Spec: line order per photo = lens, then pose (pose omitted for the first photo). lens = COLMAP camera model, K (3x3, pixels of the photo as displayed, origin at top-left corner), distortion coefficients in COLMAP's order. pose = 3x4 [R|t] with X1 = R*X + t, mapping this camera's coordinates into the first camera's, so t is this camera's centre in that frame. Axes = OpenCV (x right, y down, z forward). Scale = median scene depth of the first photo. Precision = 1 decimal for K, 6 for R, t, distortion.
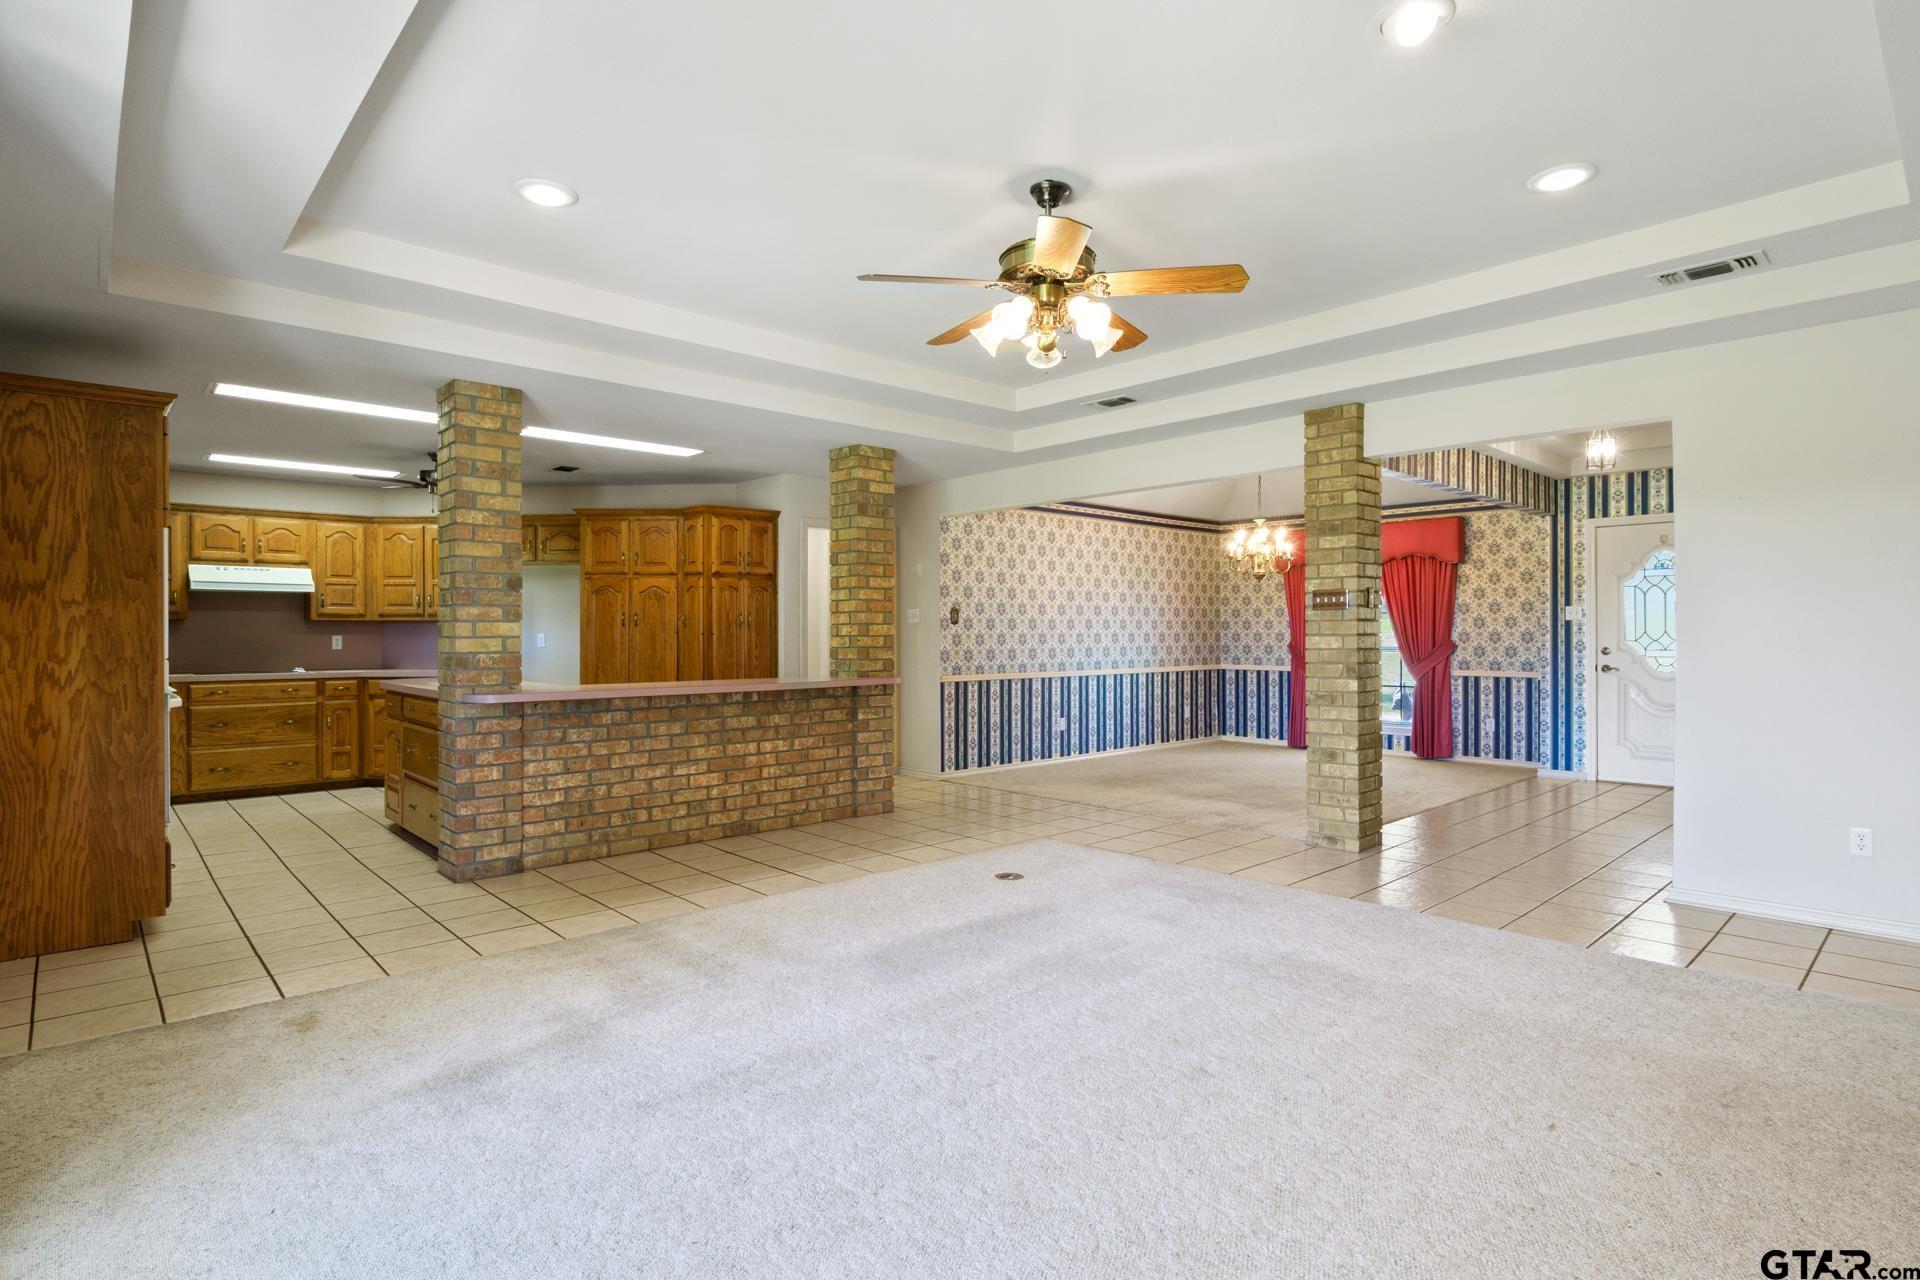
lens RADIAL K [[965.5, 0, 954.8], [0, 965.5, 631.3], [0, 0, 1]] dist [-0.006087, -0.001037]
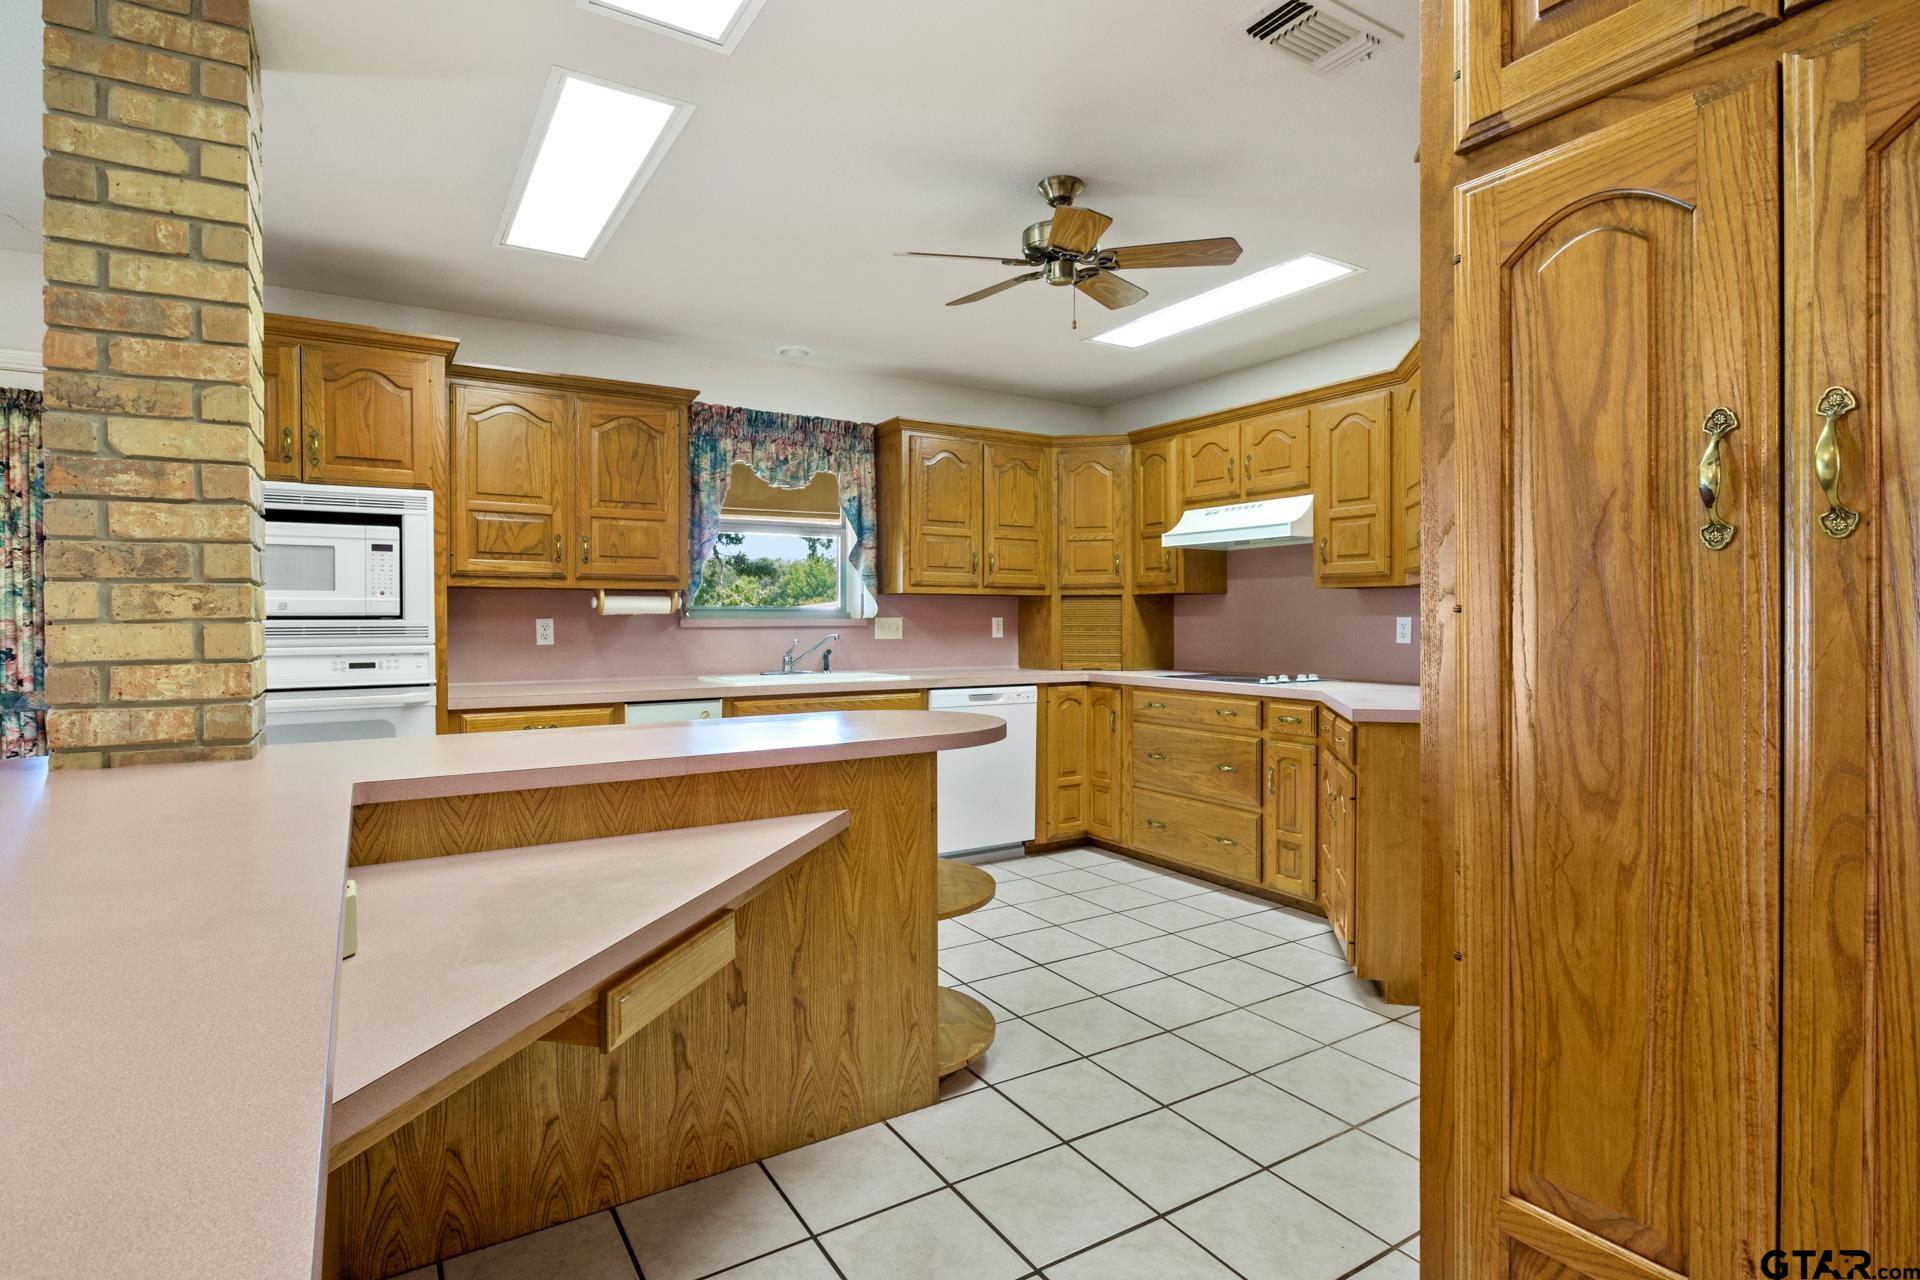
lens RADIAL K [[965.5, 0, 995.9], [0, 965.5, 642.0], [0, 0, 1]] dist [-0.006087, -0.001037]
pose [[-0.158783, 0.026808, -0.986950, -0.123158], [0.004716, 0.999640, 0.026394, 0.004048], [0.987302, -0.000463, -0.158852, 1.112814]]
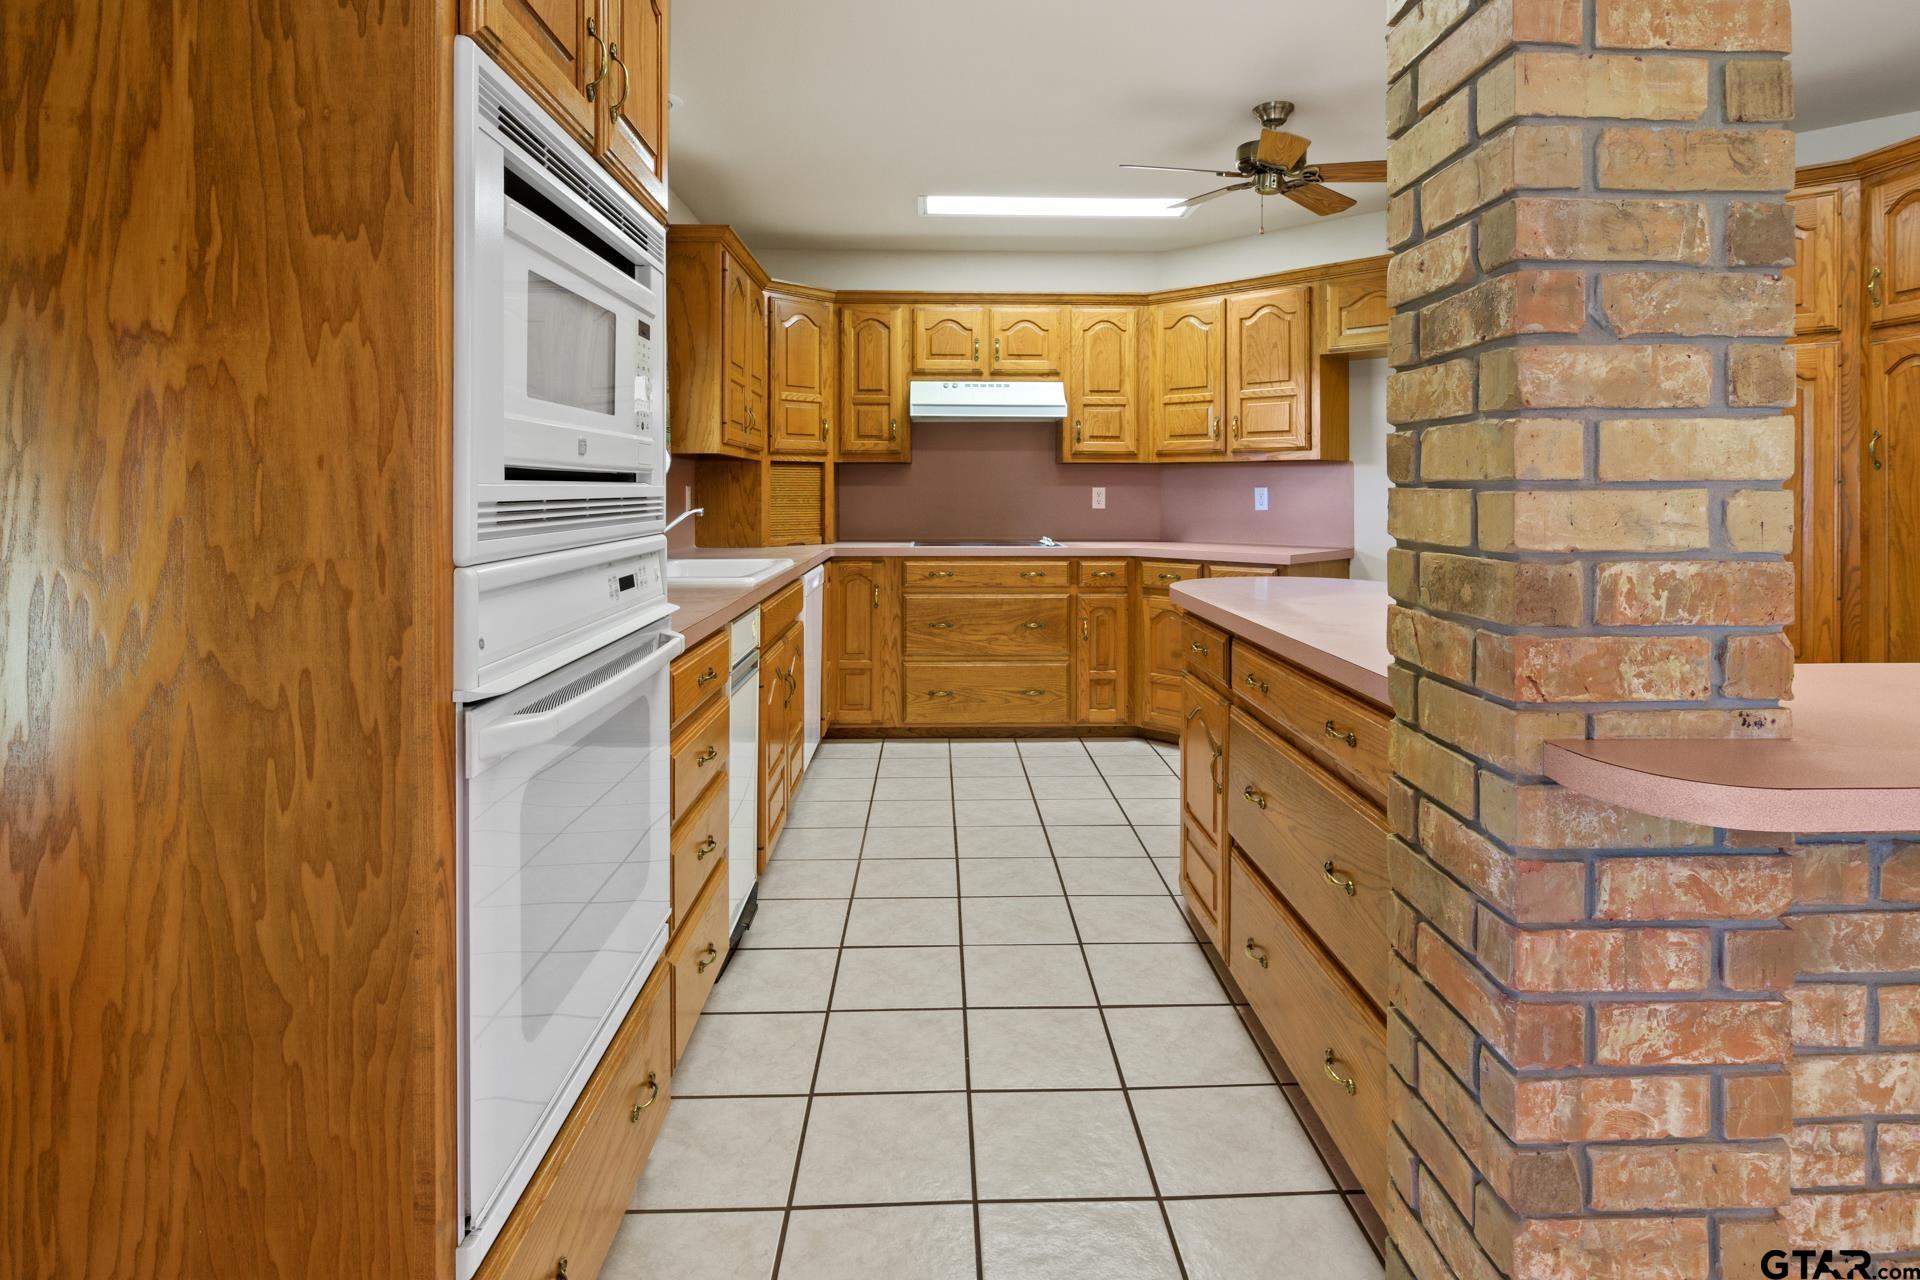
lens RADIAL K [[965.5, 0, 966.6], [0, 965.5, 491.4], [0, 0, 1]] dist [-0.006087, -0.001037]
pose [[0.753730, 0.004345, -0.657170, -0.364206], [-0.001785, 0.999988, 0.004565, 0.005501], [0.657182, -0.002268, 0.753729, 0.583942]]
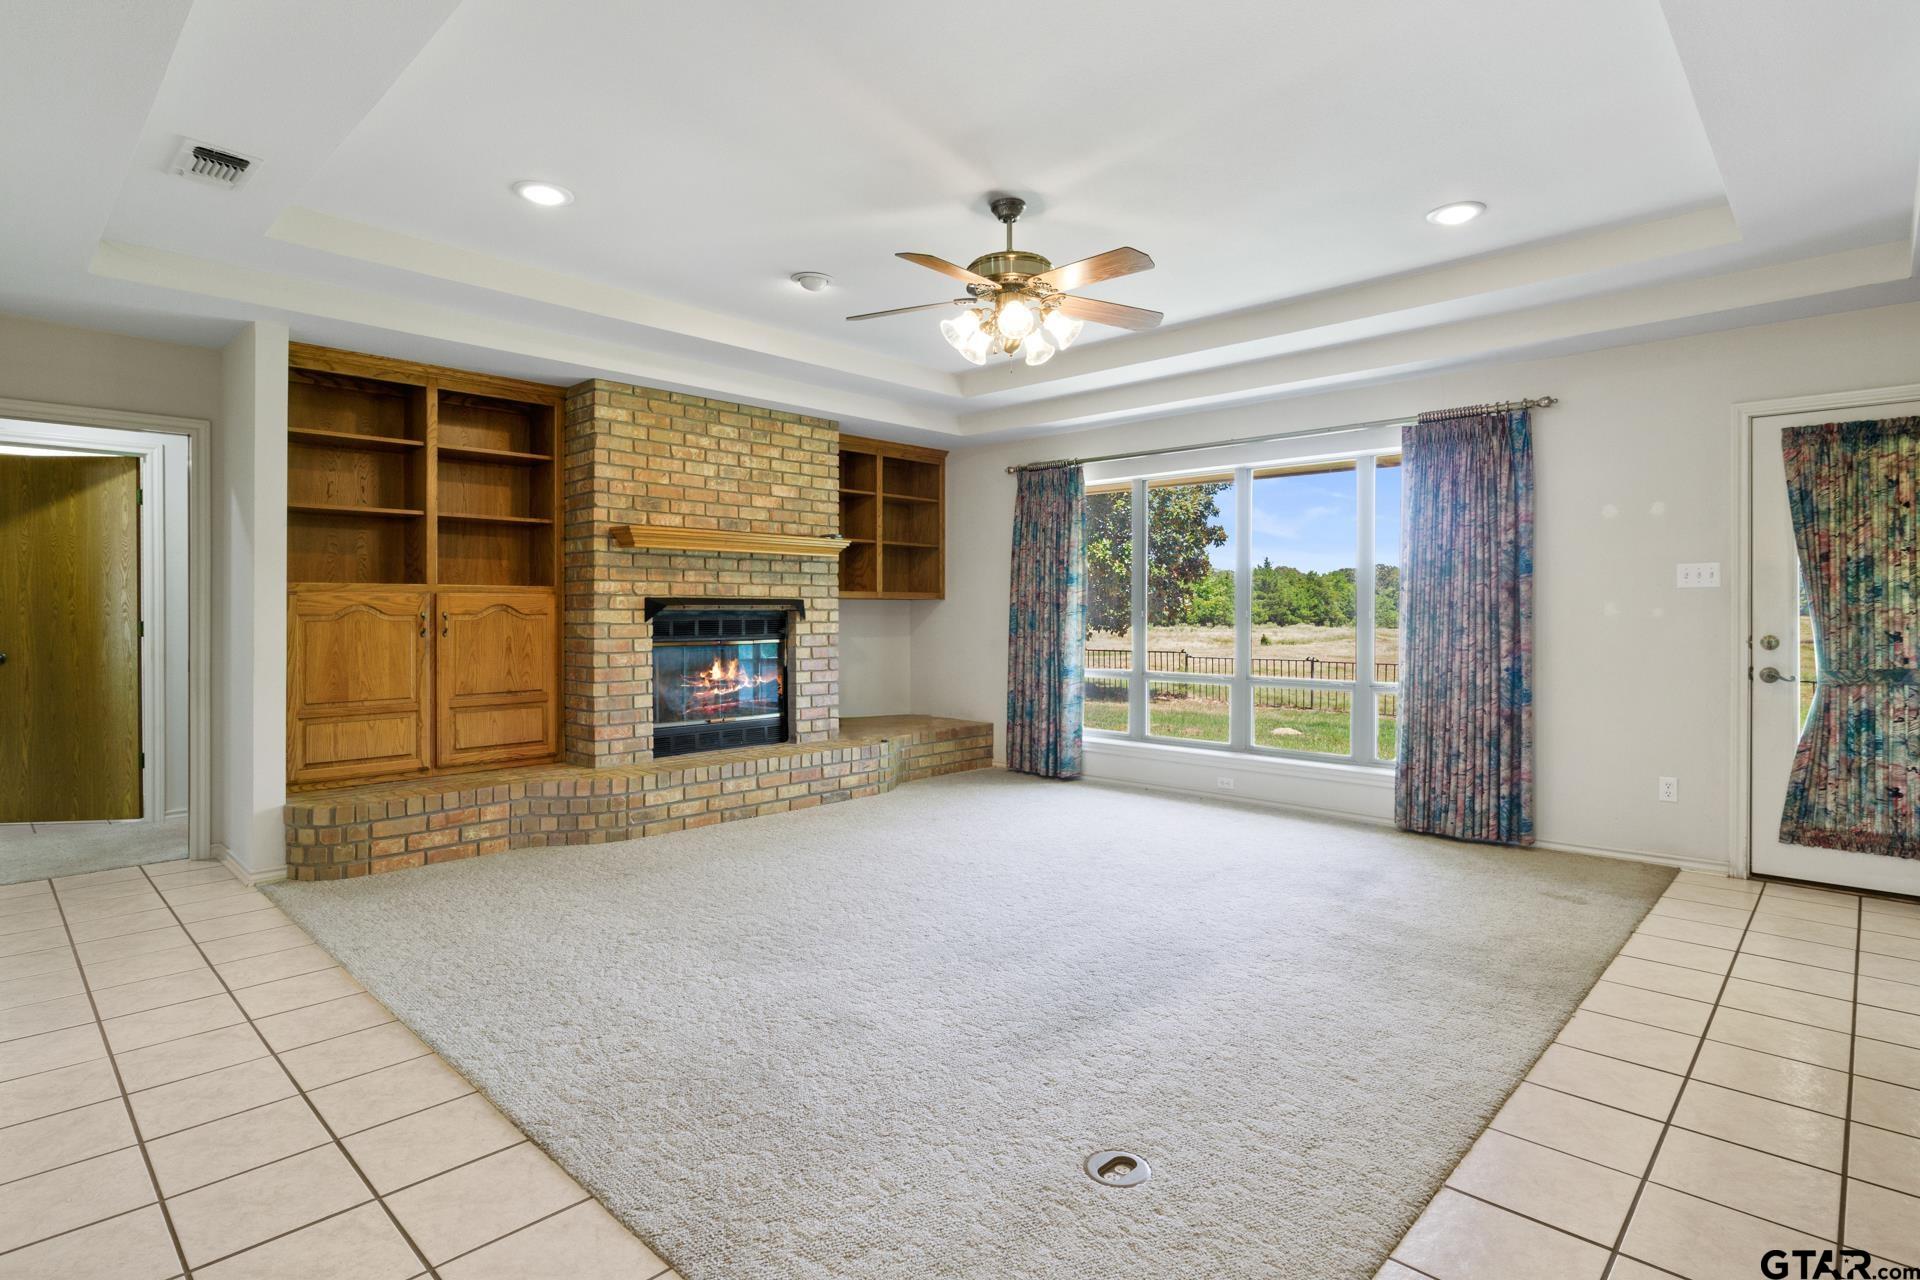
lens RADIAL K [[965.5, 0, 952.3], [0, 965.5, 609.4], [0, 0, 1]] dist [-0.006087, -0.001037]
pose [[-0.998528, 0.002174, -0.054198, 0.117309], [0.002234, 0.999997, -0.001041, 0.003031], [0.054195, -0.001160, -0.998530, 1.098369]]
